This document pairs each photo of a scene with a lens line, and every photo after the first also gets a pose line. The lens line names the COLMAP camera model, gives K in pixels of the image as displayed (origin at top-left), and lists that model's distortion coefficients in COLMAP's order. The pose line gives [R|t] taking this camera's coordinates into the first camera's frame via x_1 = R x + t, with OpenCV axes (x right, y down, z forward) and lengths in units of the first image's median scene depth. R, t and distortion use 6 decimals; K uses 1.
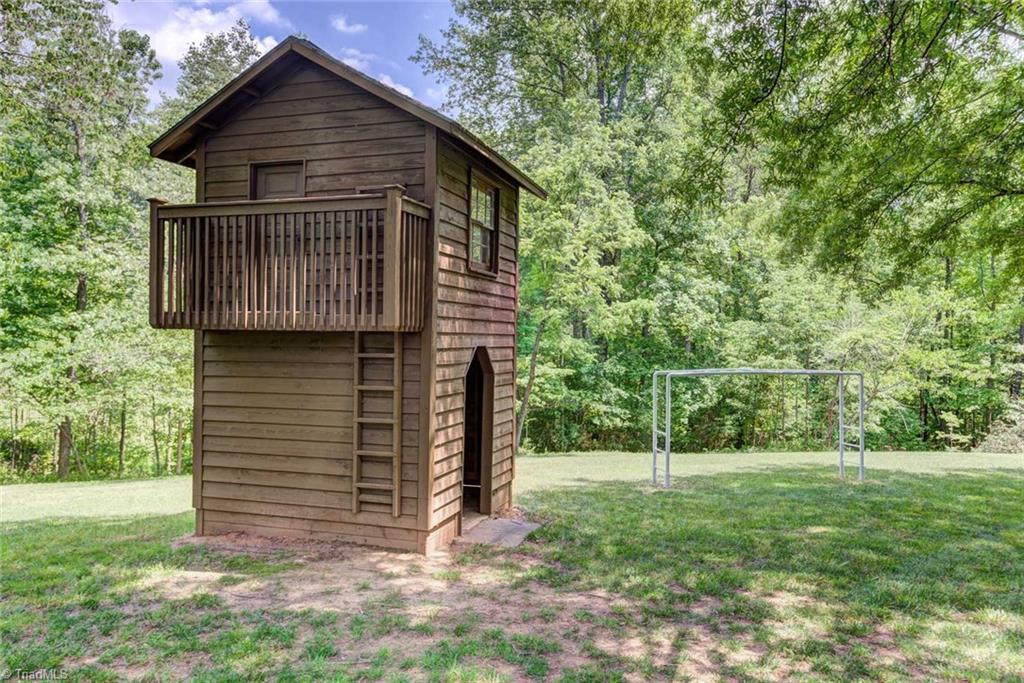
lens RADIAL K [[748.8, 0, 512.0], [0, 748.8, 341.5], [0, 0, 1]] dist [0.000081, 0.000055]
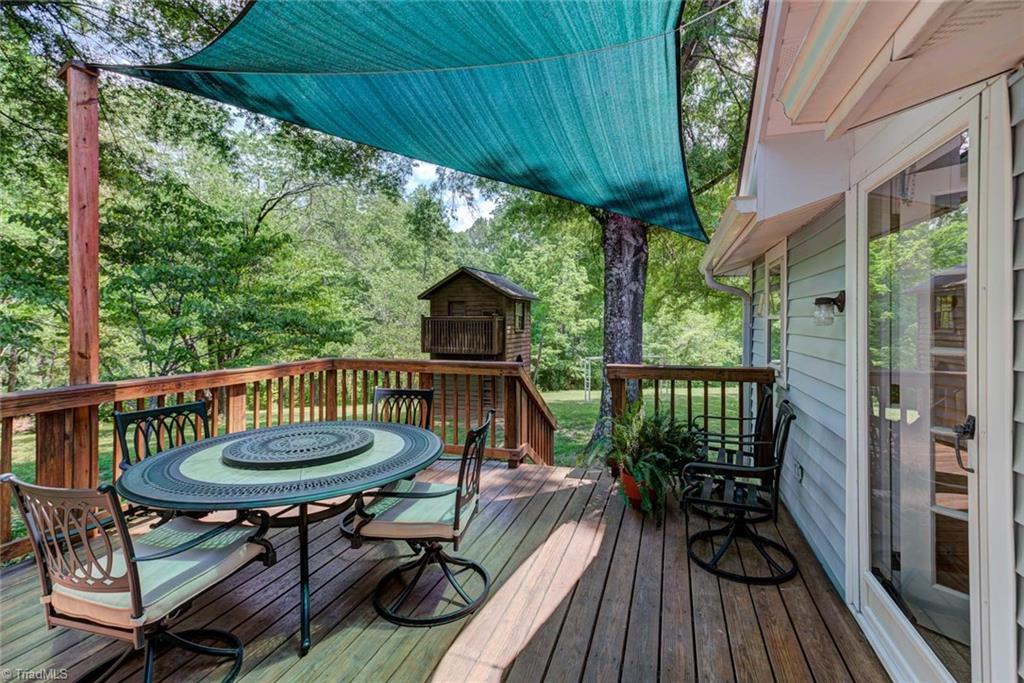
lens RADIAL K [[452.0, 0, 512.0], [0, 452.0, 341.5], [0, 0, 1]] dist [0.001550, 0.000193]
pose [[0.999008, -0.016325, -0.041419, 0.002085], [0.017681, 0.999312, 0.032598, -0.035501], [0.040858, -0.033298, 0.998610, -0.279885]]
